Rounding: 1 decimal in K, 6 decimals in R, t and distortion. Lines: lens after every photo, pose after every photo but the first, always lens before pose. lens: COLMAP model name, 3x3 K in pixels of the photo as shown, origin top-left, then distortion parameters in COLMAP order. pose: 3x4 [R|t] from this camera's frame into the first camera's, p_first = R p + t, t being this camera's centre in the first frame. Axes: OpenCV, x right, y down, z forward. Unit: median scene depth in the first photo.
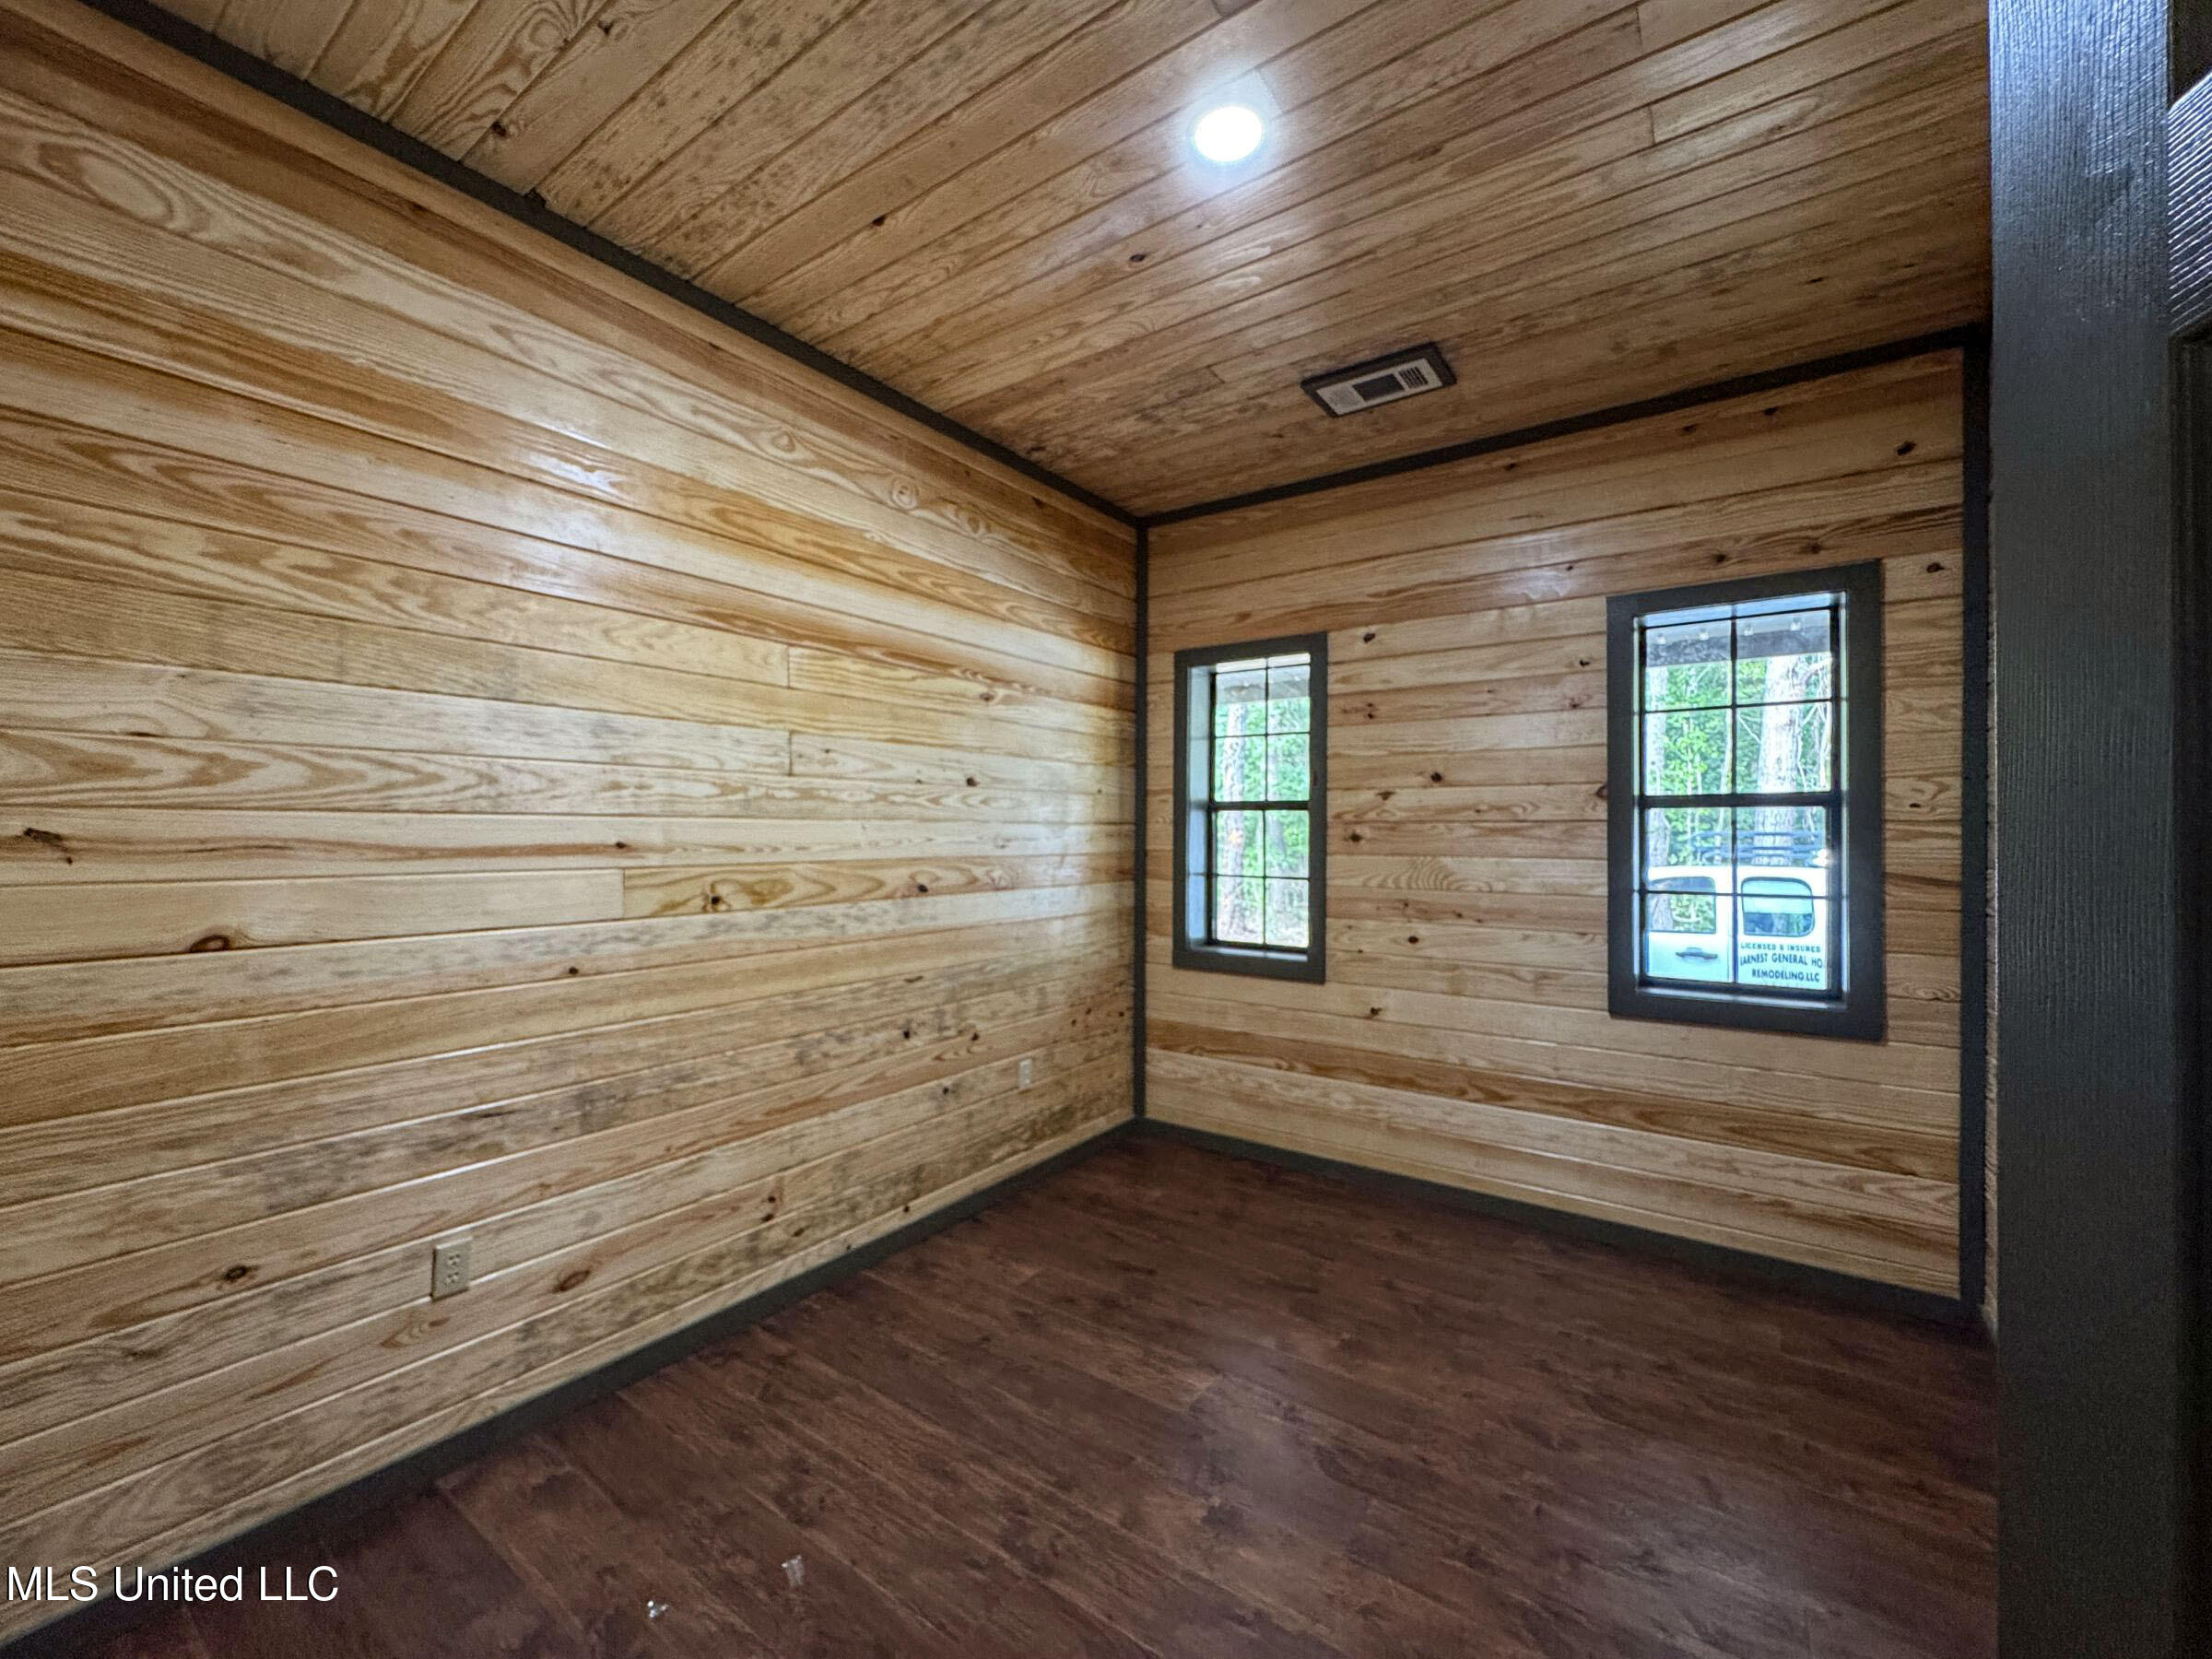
lens RADIAL K [[885.8, 0, 1101.6], [0, 885.8, 826.1], [0, 0, 1]] dist [-0.005653, 0.001569]
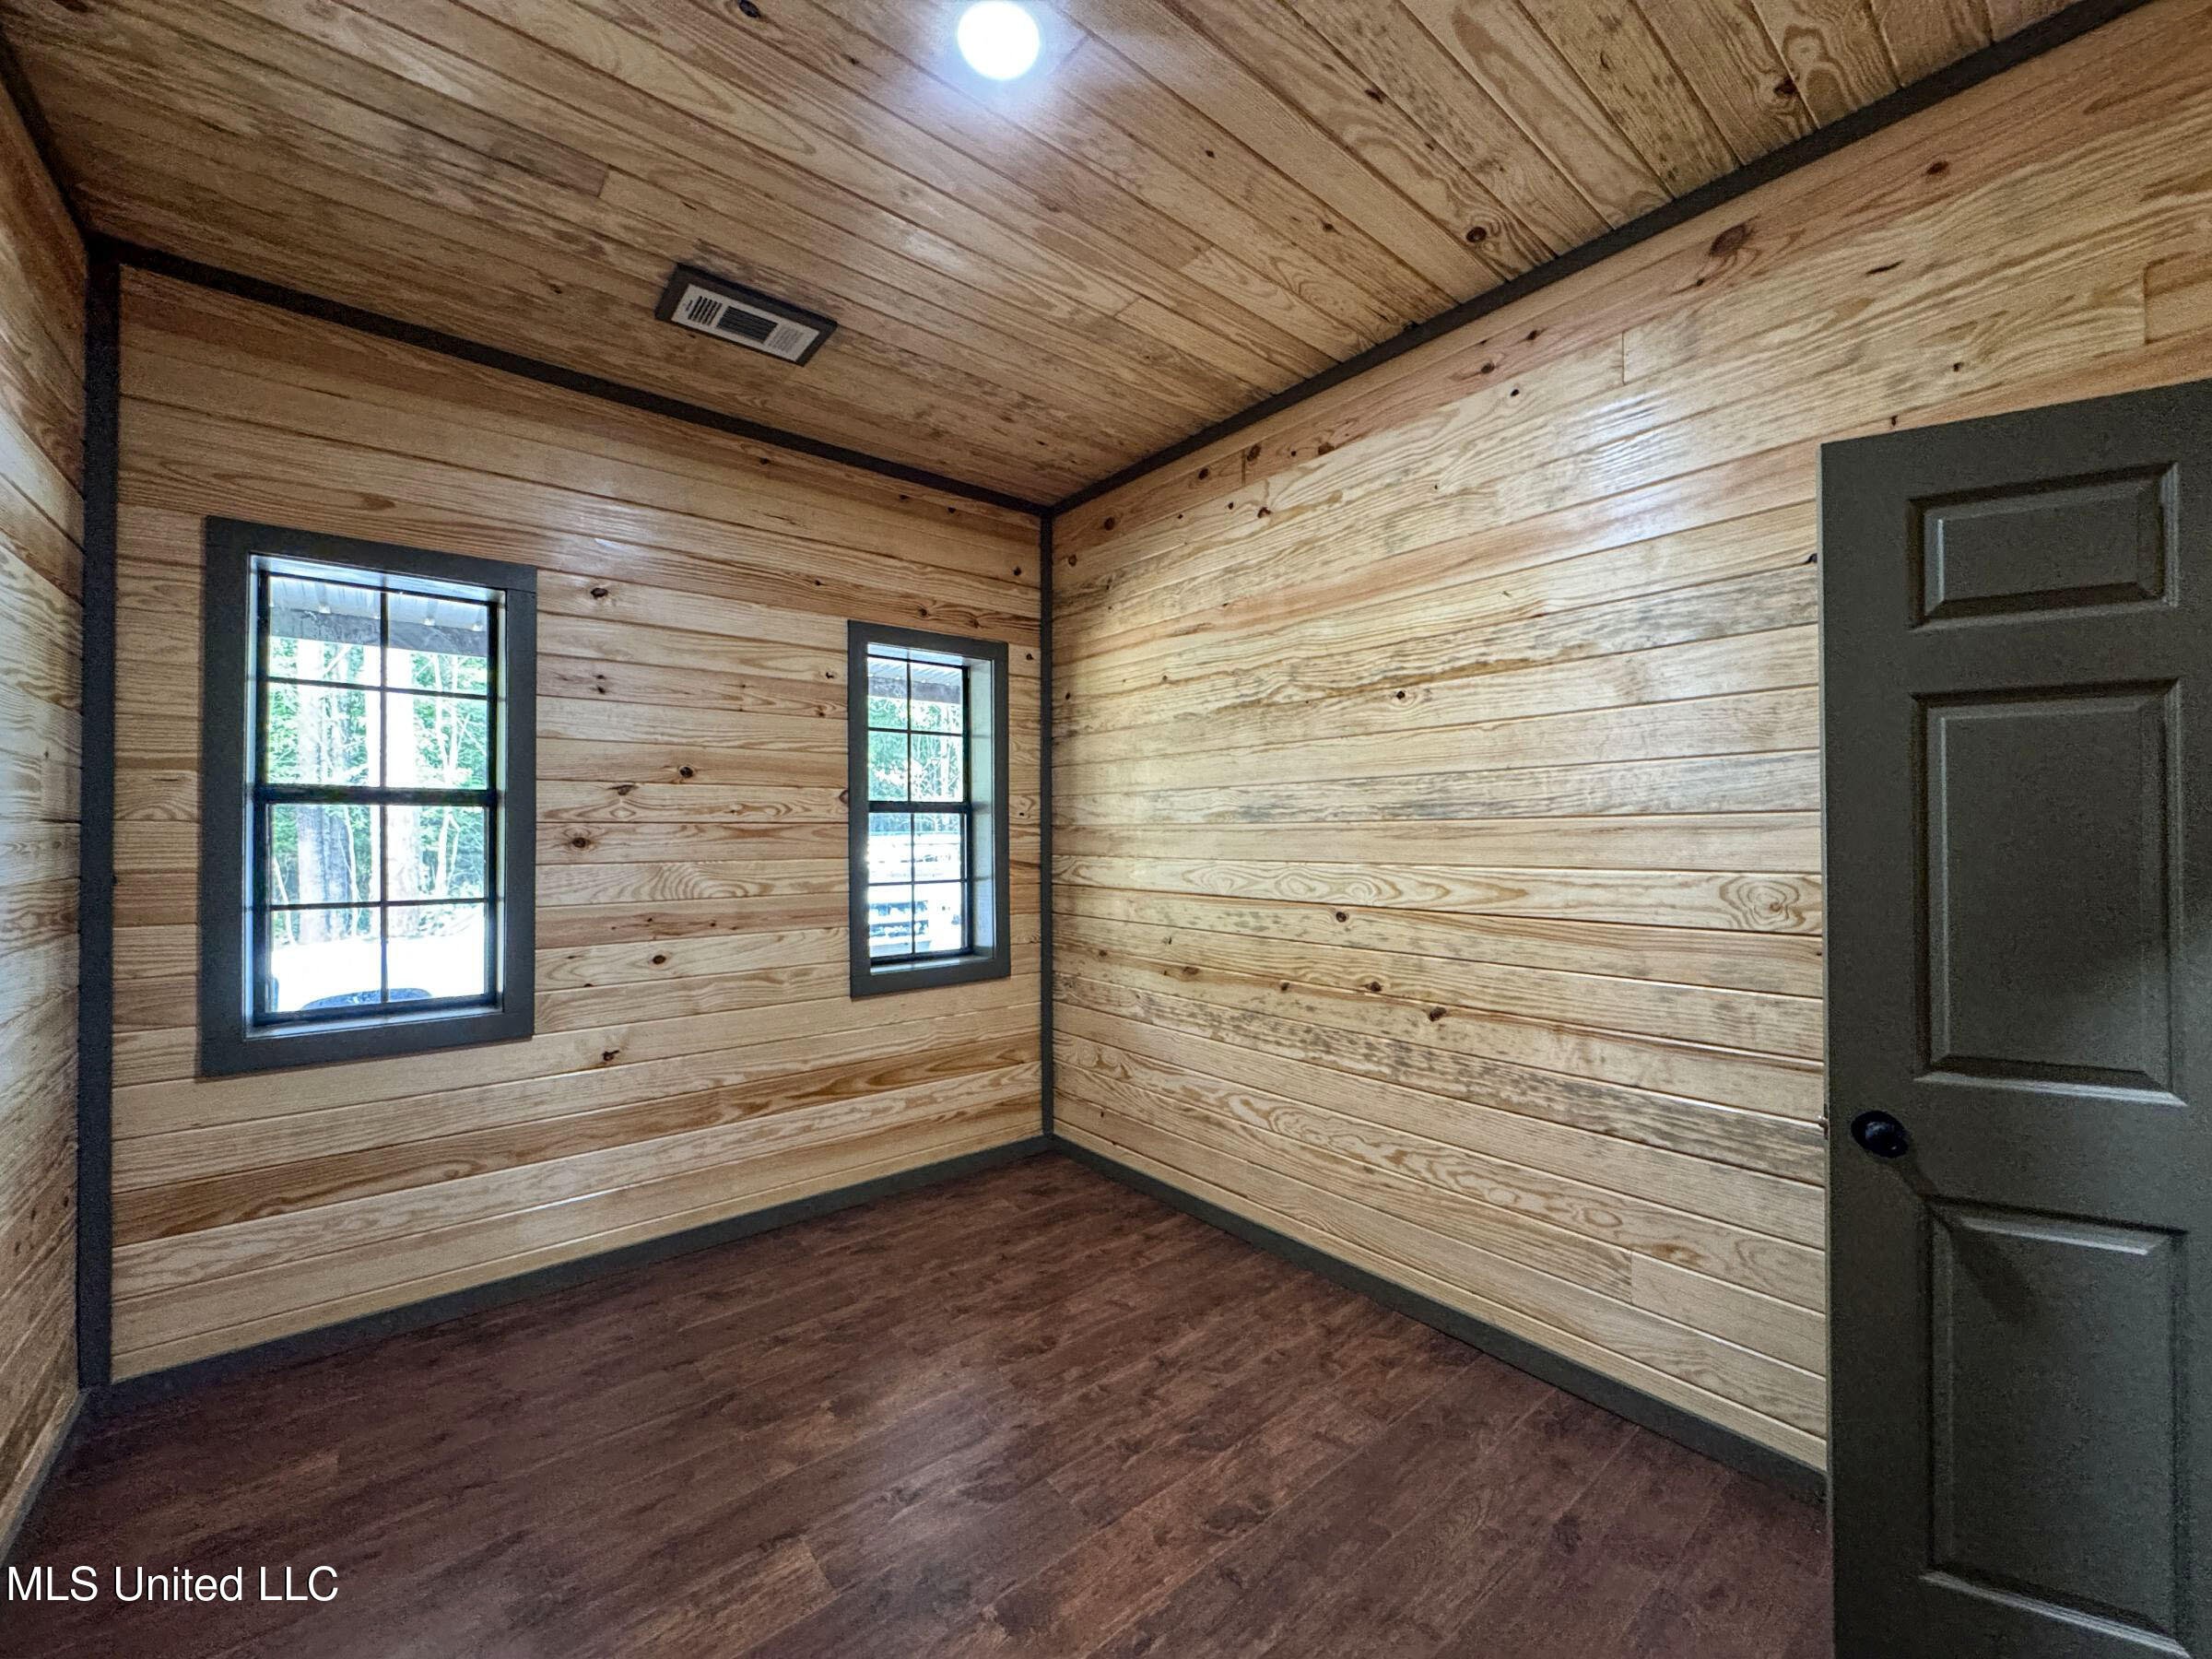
lens RADIAL K [[885.8, 0, 1102.7], [0, 885.8, 826.3], [0, 0, 1]] dist [-0.005653, 0.001569]
pose [[0.261966, 0.001730, 0.965075, -0.412753], [-0.002412, 0.999996, -0.001138, -0.001199], [-0.965074, -0.002030, 0.261969, 0.409410]]
